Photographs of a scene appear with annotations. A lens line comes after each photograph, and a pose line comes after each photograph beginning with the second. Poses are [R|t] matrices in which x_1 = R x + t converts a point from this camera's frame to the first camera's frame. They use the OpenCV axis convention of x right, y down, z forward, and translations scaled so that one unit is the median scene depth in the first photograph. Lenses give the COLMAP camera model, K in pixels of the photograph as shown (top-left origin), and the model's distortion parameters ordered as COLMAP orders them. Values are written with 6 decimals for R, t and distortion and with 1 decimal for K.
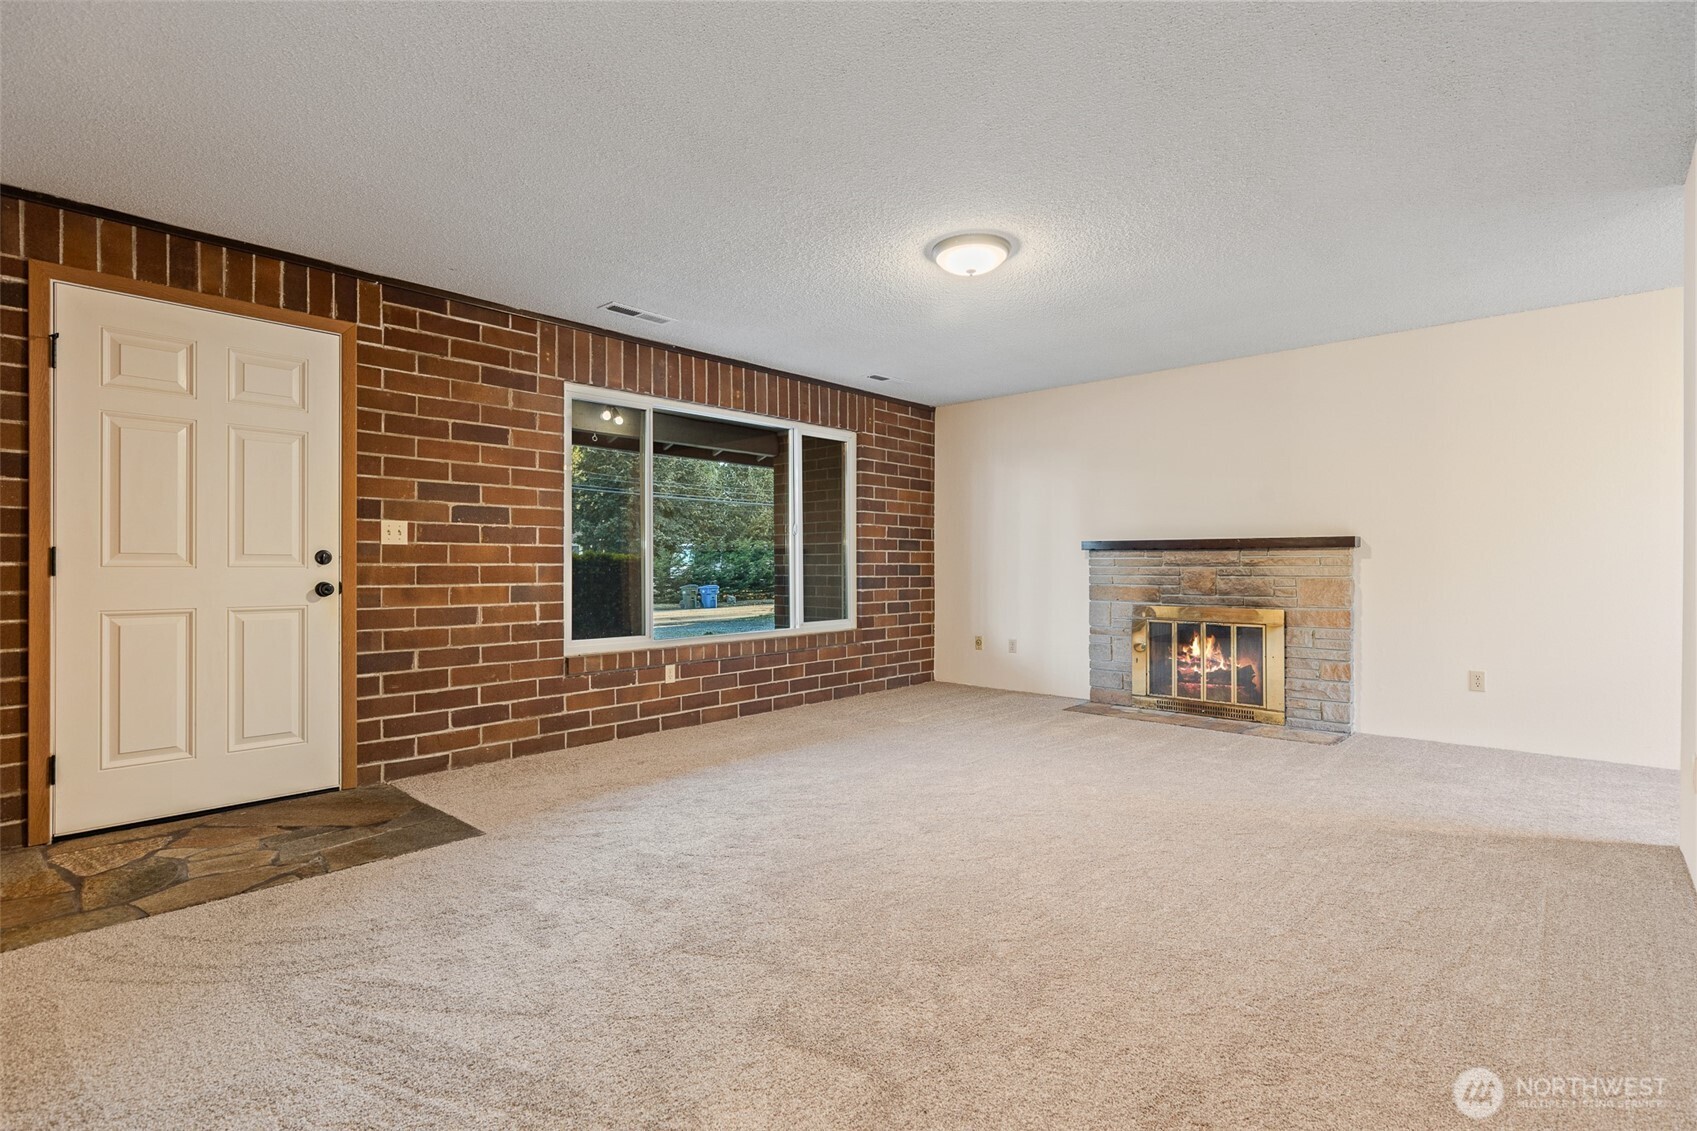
lens RADIAL K [[824.0, 0, 855.3], [0, 824.0, 566.6], [0, 0, 1]] dist [-0.006270, -0.000785]
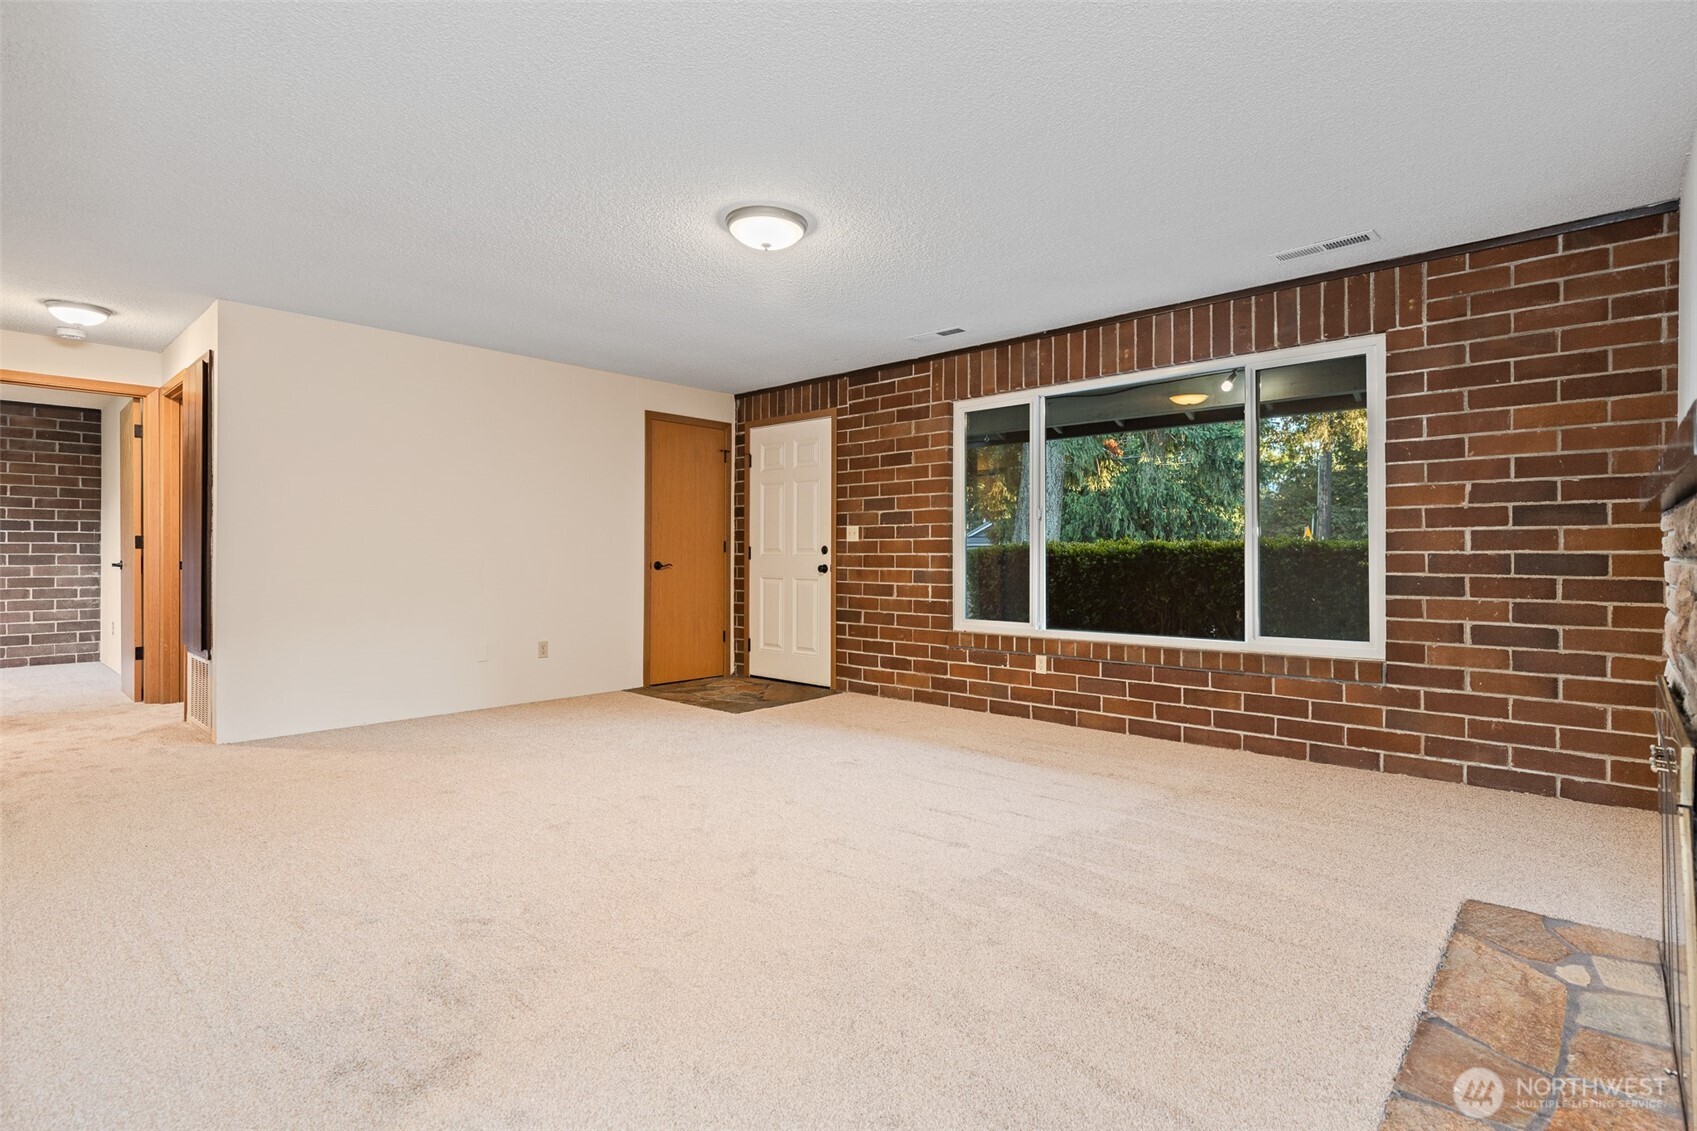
lens RADIAL K [[824.0, 0, 856.4], [0, 824.0, 552.3], [0, 0, 1]] dist [-0.006270, -0.000785]
pose [[-0.020808, -0.001684, -0.999782, 0.867244], [-0.000765, 0.999998, -0.001668, -0.003000], [0.999783, 0.000730, -0.020809, 0.899446]]
